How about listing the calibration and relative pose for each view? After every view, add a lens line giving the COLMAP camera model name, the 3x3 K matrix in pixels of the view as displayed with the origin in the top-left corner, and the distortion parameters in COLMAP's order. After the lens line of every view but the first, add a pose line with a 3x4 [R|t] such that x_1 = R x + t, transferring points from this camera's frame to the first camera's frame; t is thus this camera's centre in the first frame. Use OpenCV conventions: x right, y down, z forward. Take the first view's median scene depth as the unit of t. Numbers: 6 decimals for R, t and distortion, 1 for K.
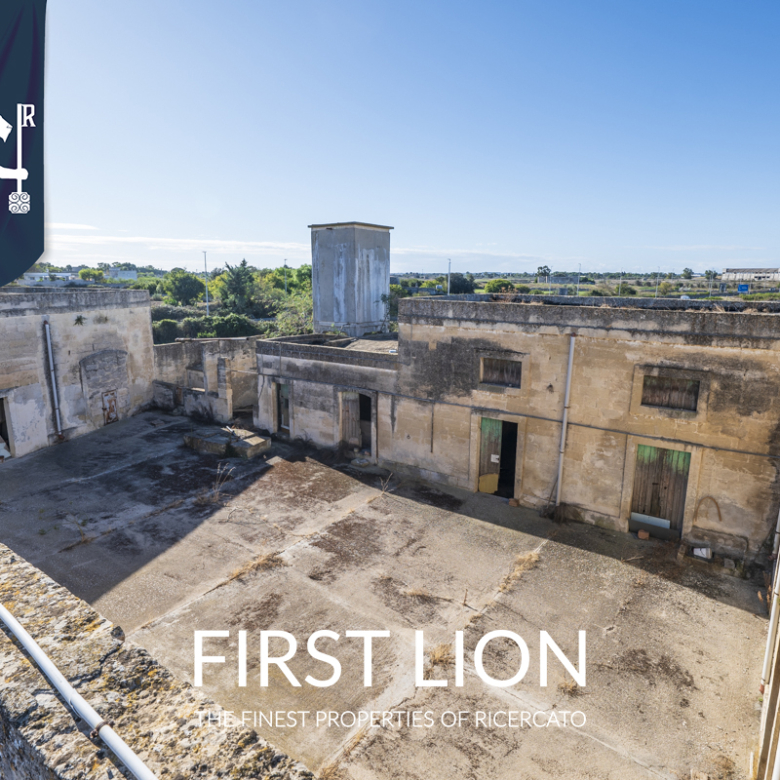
lens RADIAL K [[543.2, 0, 385.8], [0, 543.2, 392.9], [0, 0, 1]] dist [-0.016316, 0.030405]
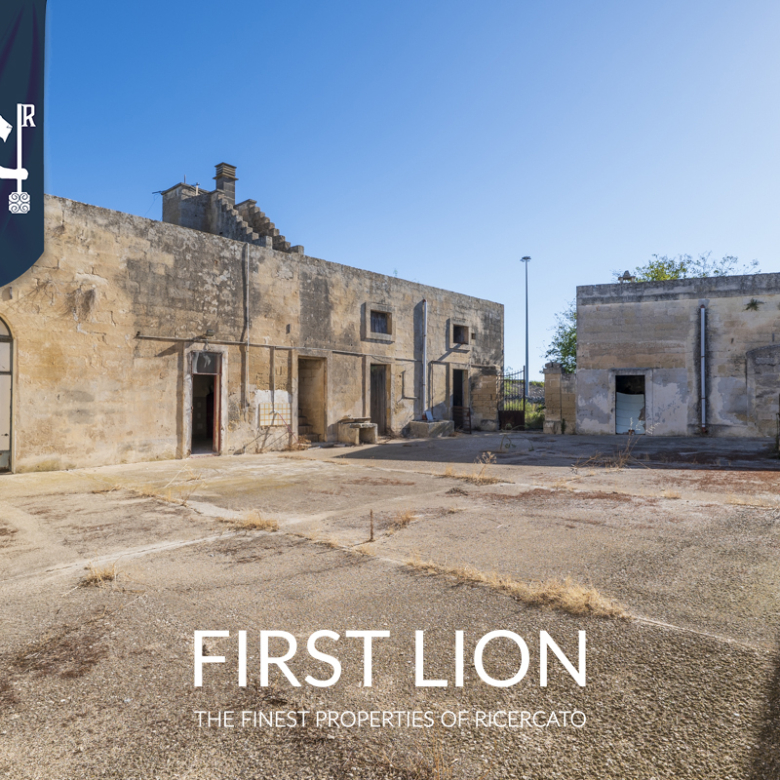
lens RADIAL K [[543.2, 0, 385.8], [0, 543.2, 392.9], [0, 0, 1]] dist [-0.016316, 0.030405]
pose [[-0.077605, -0.007747, -0.996954, 0.412570], [-0.206180, 0.978478, 0.008446, 0.140049], [0.975432, 0.206208, -0.077532, 0.605265]]
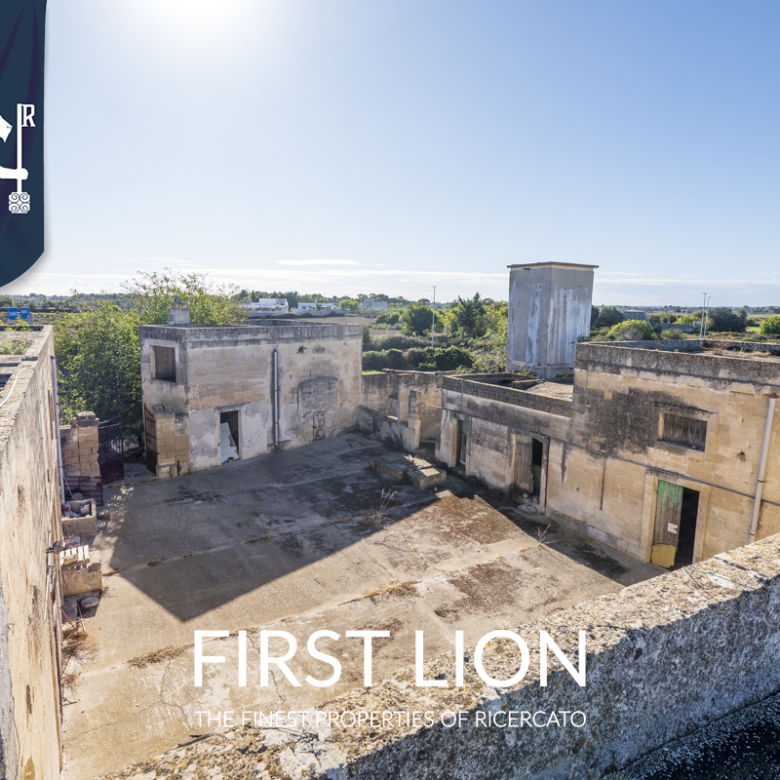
lens RADIAL K [[555.1, 0, 390.0], [0, 555.1, 390.0], [0, 0, 1]] dist [0.001632, 0.009347]
pose [[0.912466, 0.071740, -0.402813, 0.117140], [-0.097493, 0.994273, -0.043767, -0.015789], [0.397367, 0.079207, 0.914235, -0.018889]]
